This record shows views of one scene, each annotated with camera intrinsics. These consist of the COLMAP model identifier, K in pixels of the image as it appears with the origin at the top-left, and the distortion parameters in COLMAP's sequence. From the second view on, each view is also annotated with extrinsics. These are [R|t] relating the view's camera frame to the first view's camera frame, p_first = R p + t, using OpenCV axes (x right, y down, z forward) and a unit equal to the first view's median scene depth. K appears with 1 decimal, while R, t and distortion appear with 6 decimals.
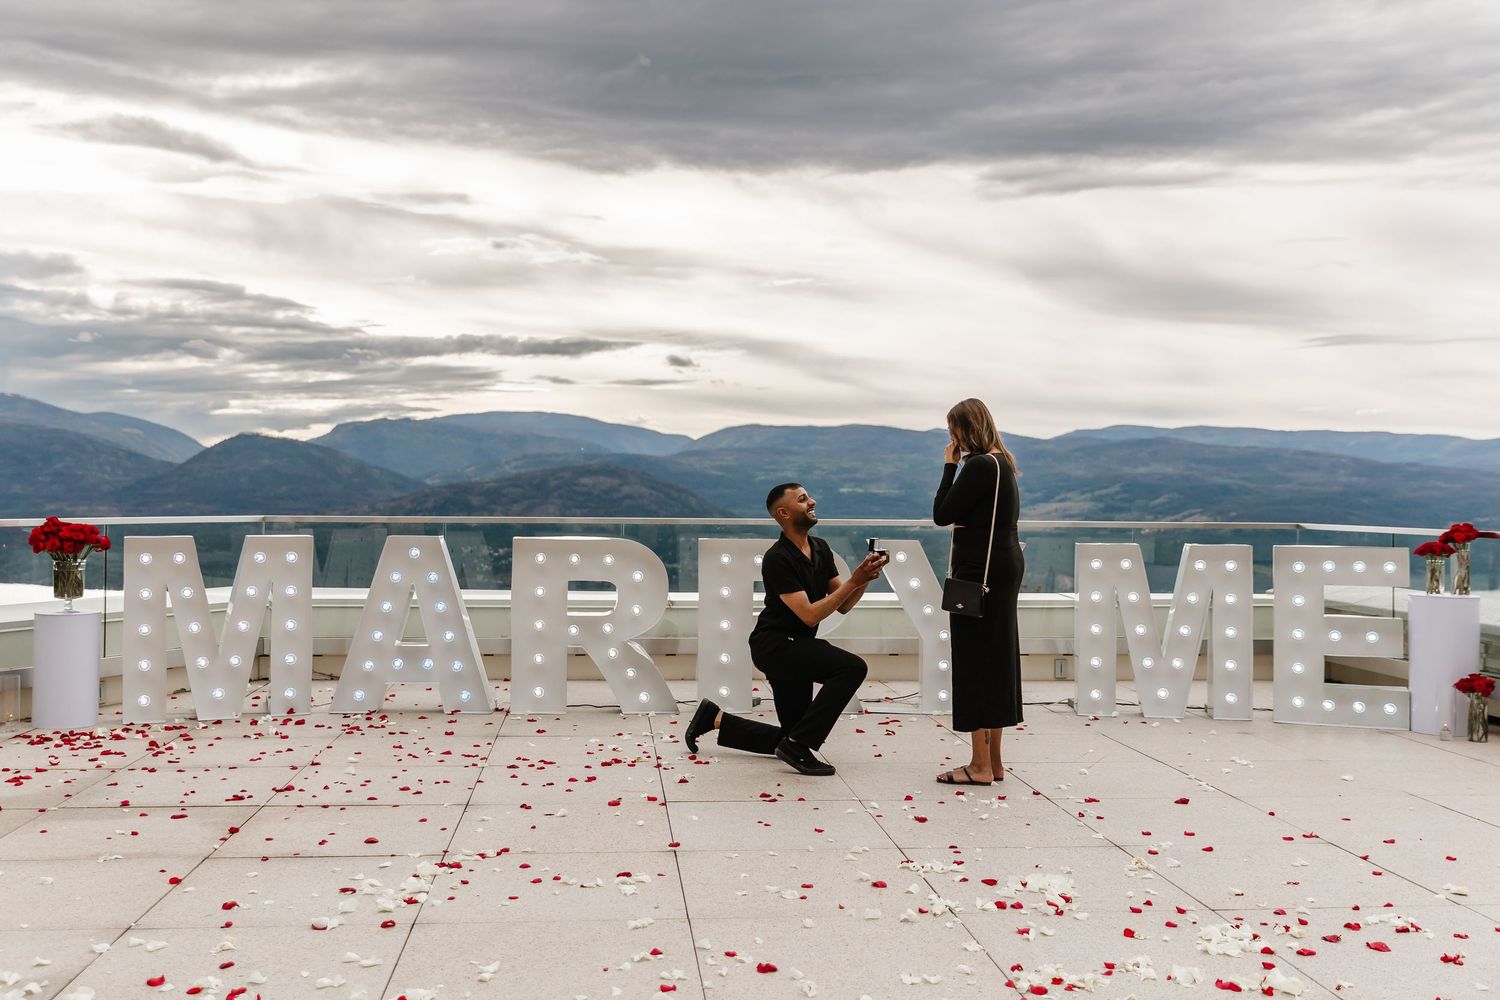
lens RADIAL K [[1511.3, 0, 750.0], [0, 1511.3, 500.0], [0, 0, 1]] dist [-0.005194, 0.033718]
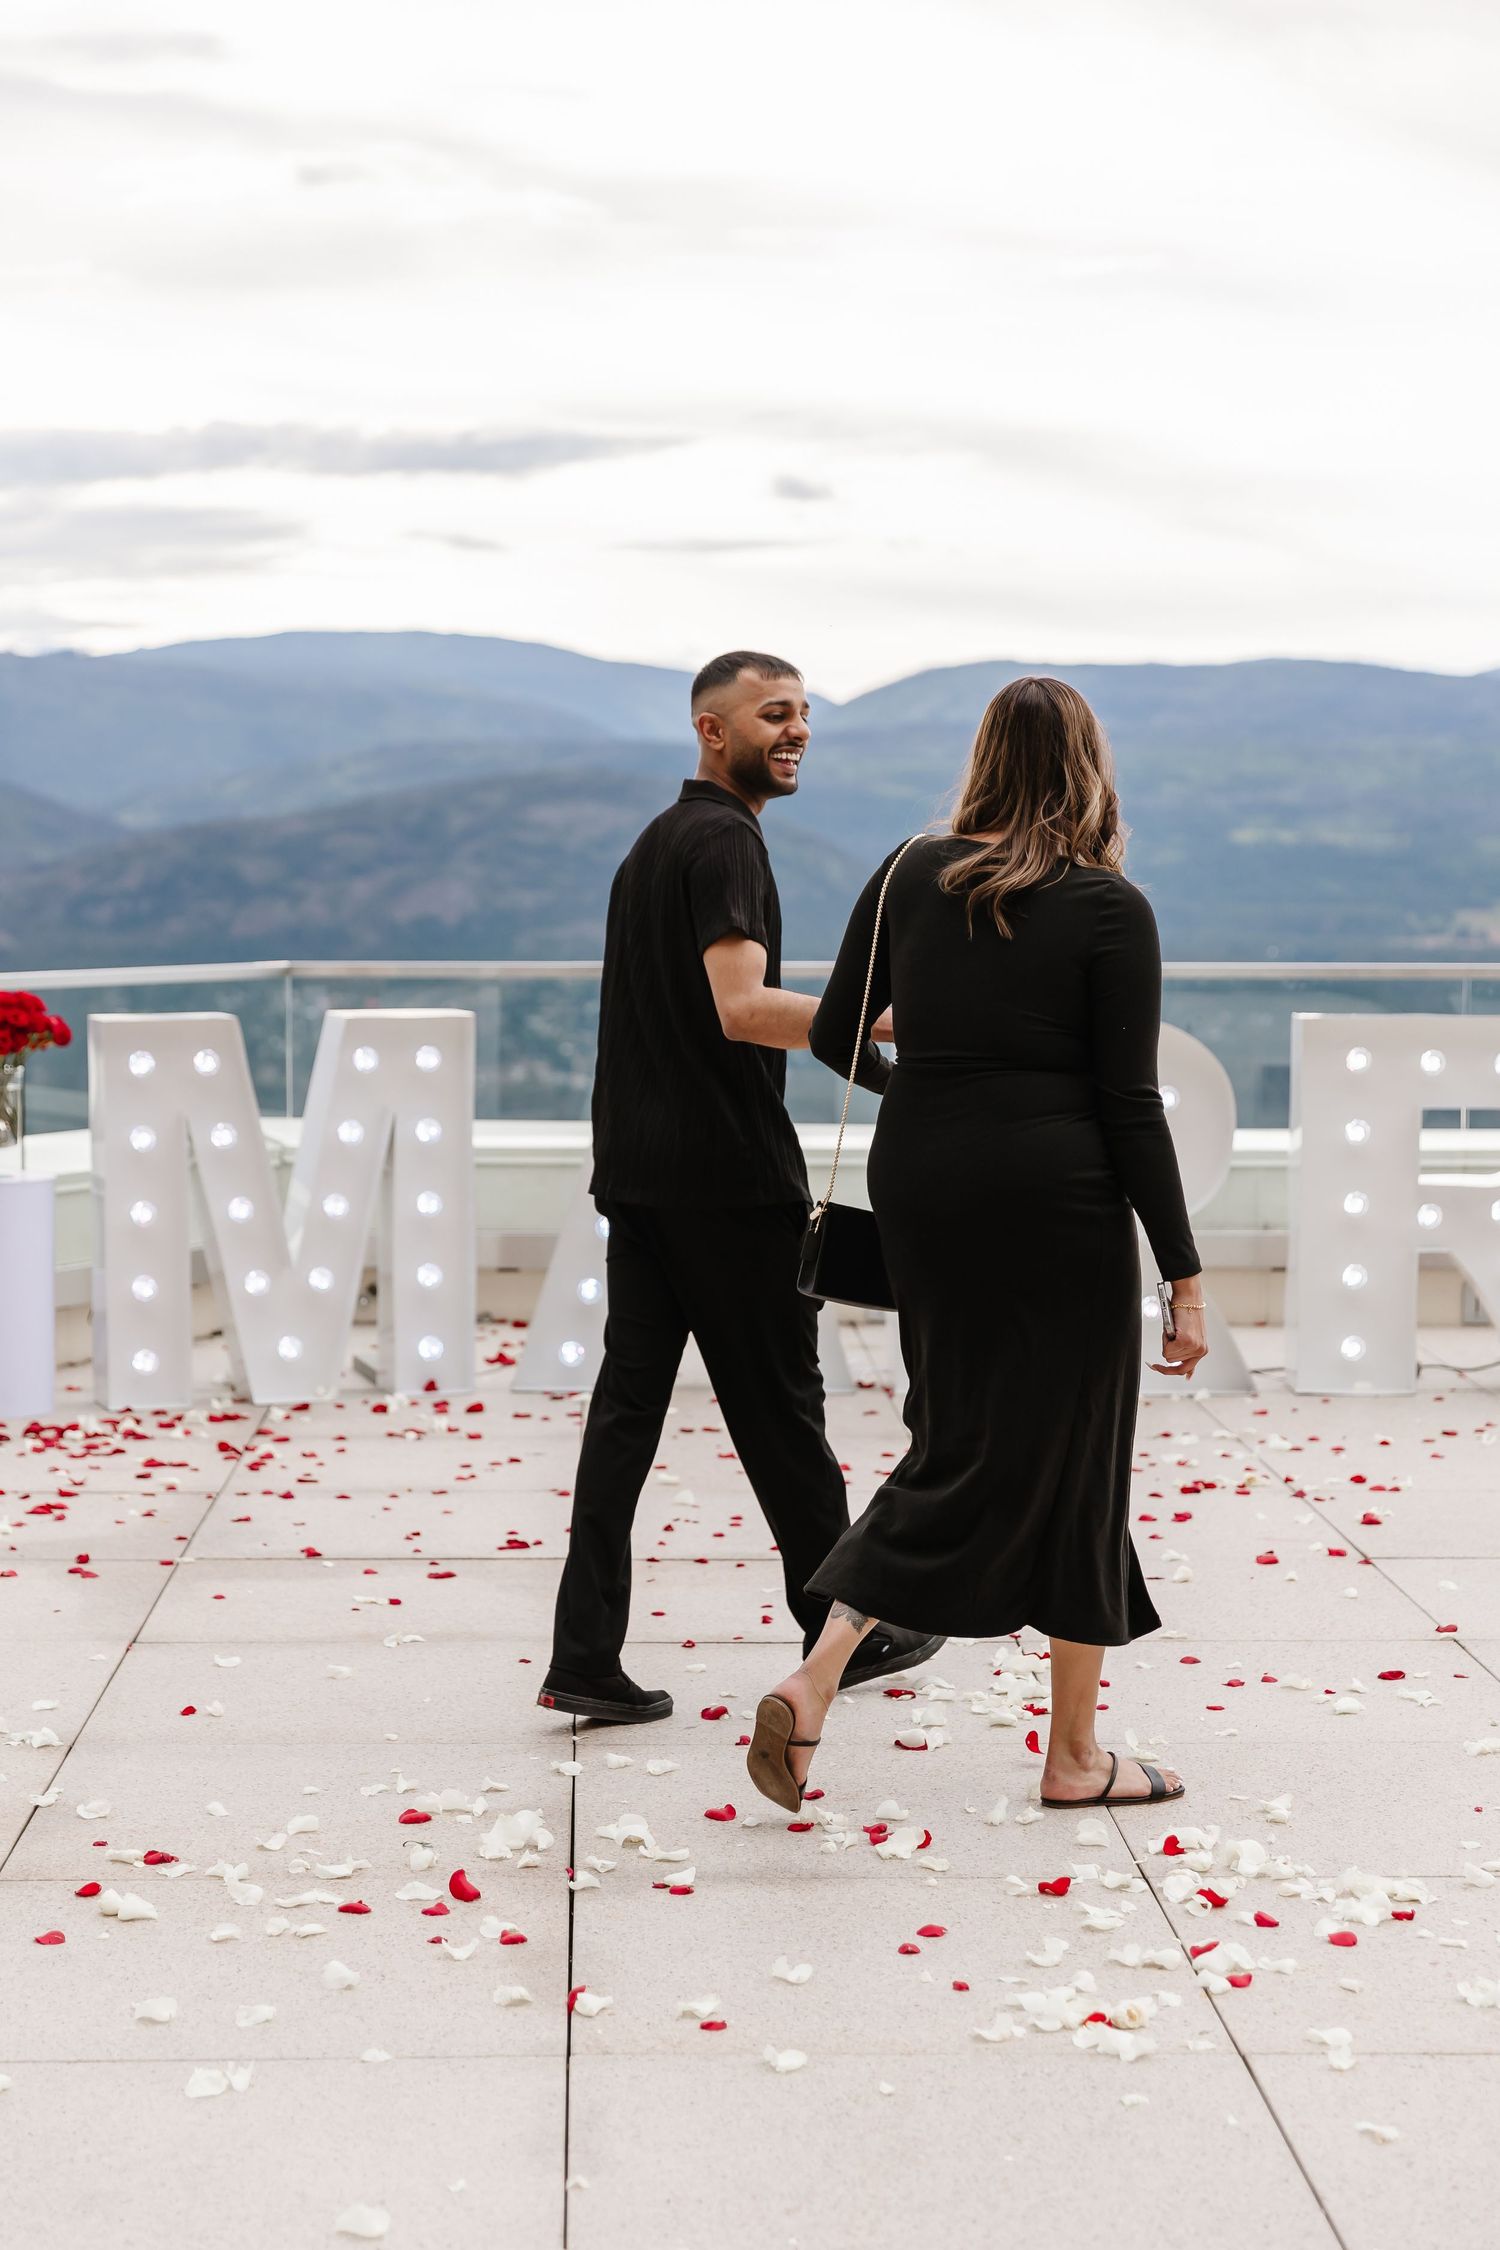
lens RADIAL K [[4068.2, 0, 750.0], [0, 4068.2, 1125.0], [0, 0, 1]] dist [0.054483, 0.097536]
pose [[0.998292, -0.000917, -0.058414, -0.137508], [0.004645, 0.997958, 0.063707, -0.022624], [0.058236, -0.063870, 0.996258, -0.261719]]
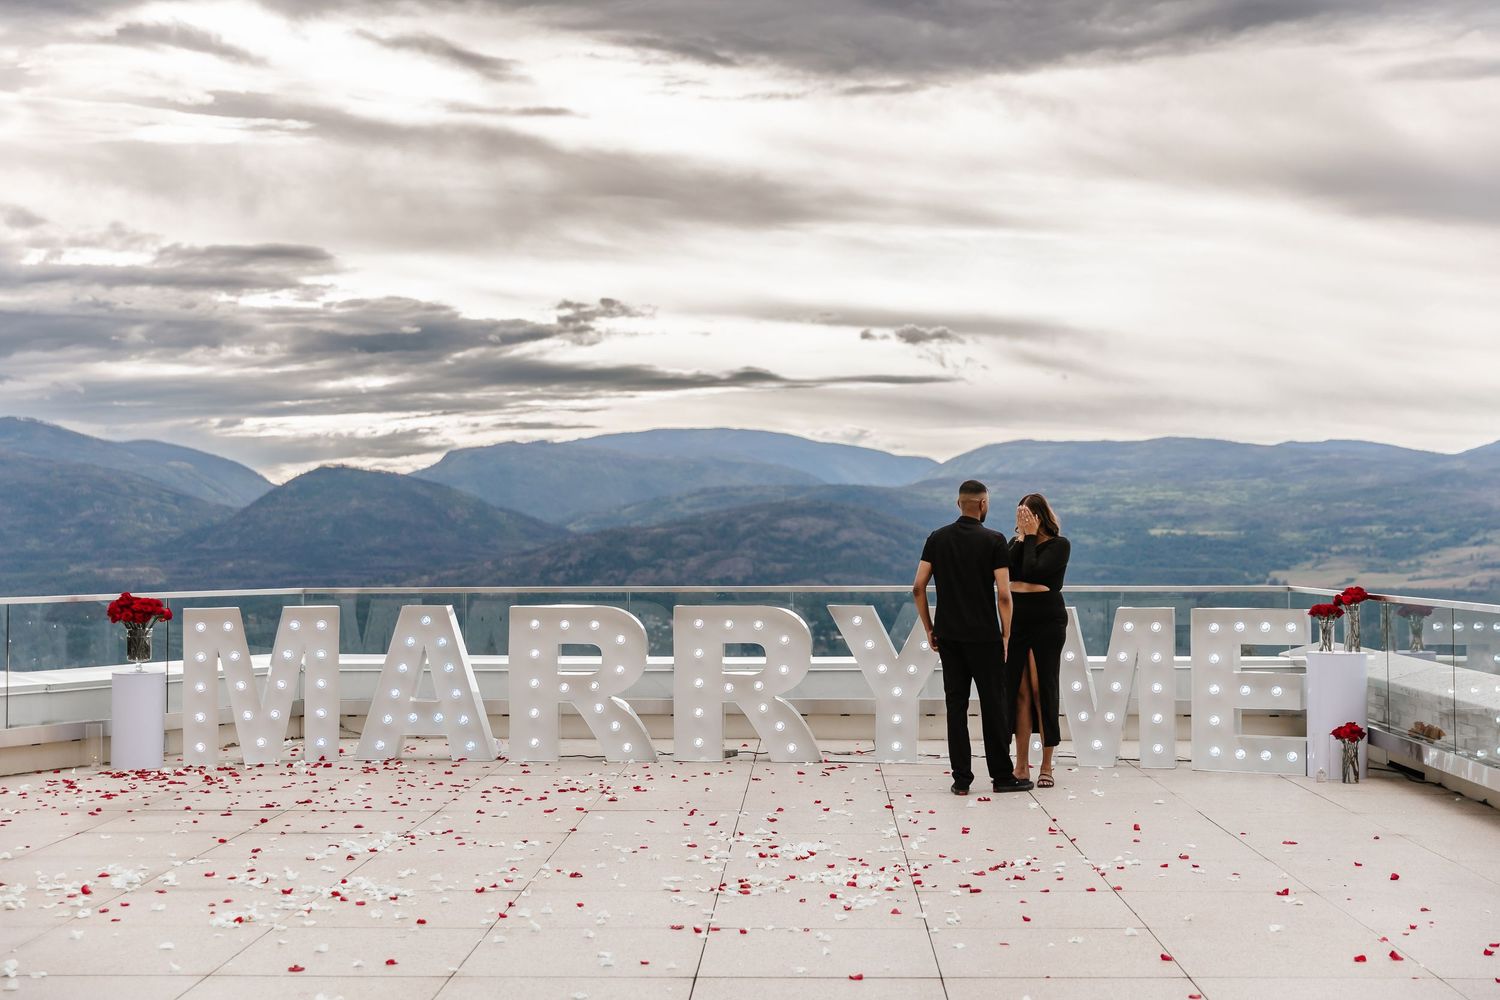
lens RADIAL K [[2125.9, 0, 750.0], [0, 2125.9, 500.0], [0, 0, 1]] dist [0.030029, -0.080099]
pose [[0.991908, -0.014691, -0.126105, 0.240156], [0.011770, 0.999645, -0.023882, -0.015861], [0.126411, 0.022205, 0.991729, -0.606220]]
